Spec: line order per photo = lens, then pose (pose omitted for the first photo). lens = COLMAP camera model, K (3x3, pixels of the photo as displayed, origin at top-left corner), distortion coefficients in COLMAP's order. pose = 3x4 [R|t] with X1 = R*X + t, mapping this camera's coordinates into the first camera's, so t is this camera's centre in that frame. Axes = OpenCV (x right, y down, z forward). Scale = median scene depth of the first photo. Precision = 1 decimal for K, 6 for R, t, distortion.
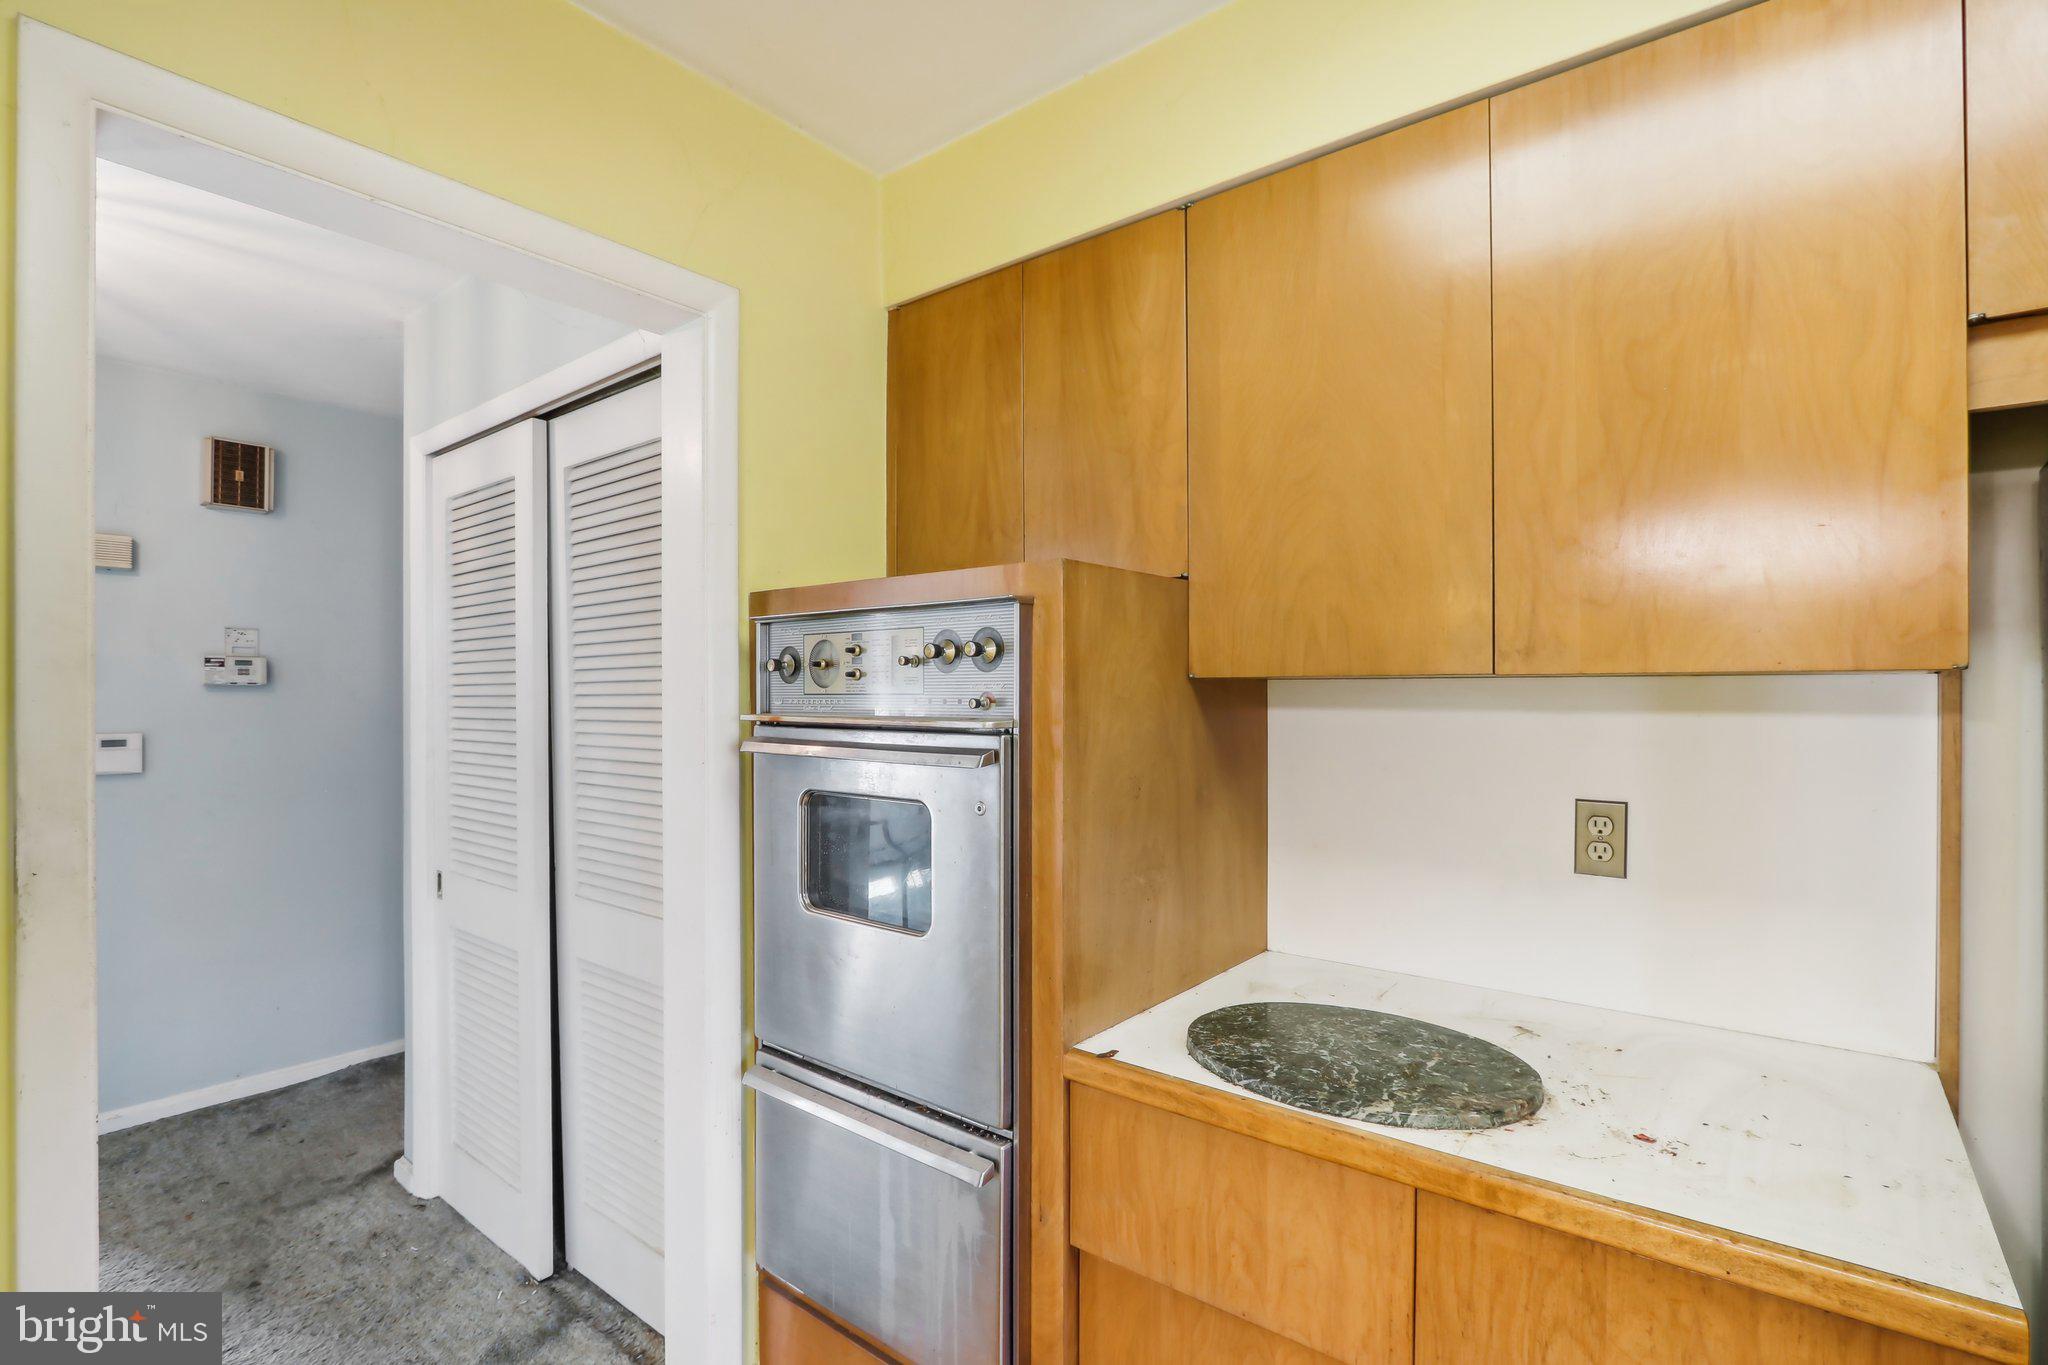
lens RADIAL K [[964.0, 0, 1011.9], [0, 964.0, 694.1], [0, 0, 1]] dist [-0.002697, 0.000614]
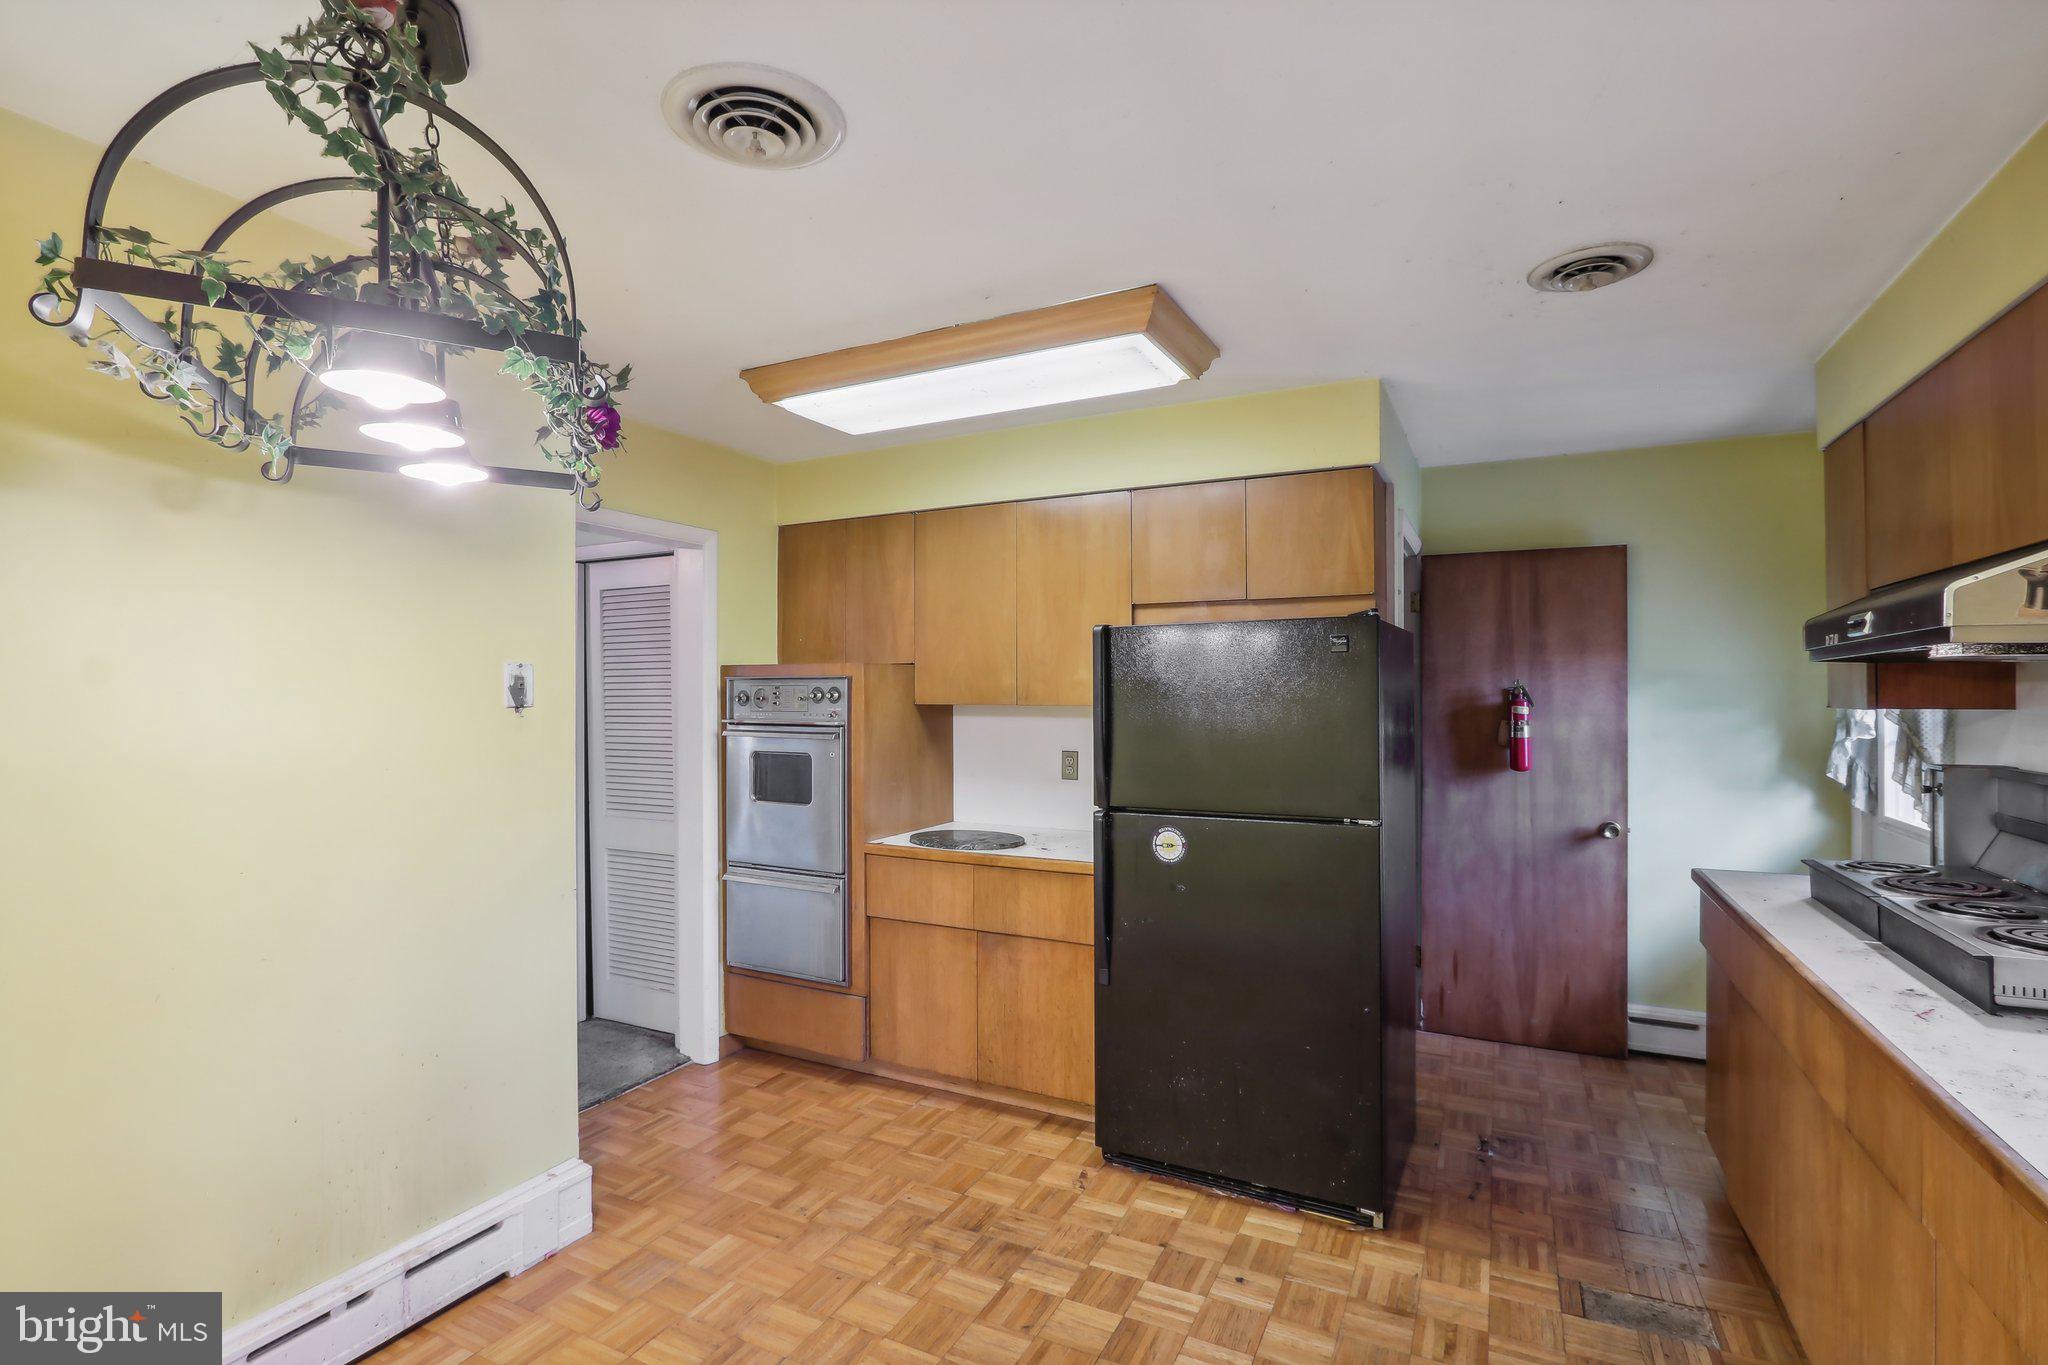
lens RADIAL K [[964.0, 0, 1011.9], [0, 964.0, 694.1], [0, 0, 1]] dist [-0.002697, 0.000614]
pose [[0.977018, 0.000511, 0.213154, -0.099896], [-0.001123, 0.999996, 0.002751, -0.050007], [-0.213152, -0.002927, 0.977015, -1.470832]]
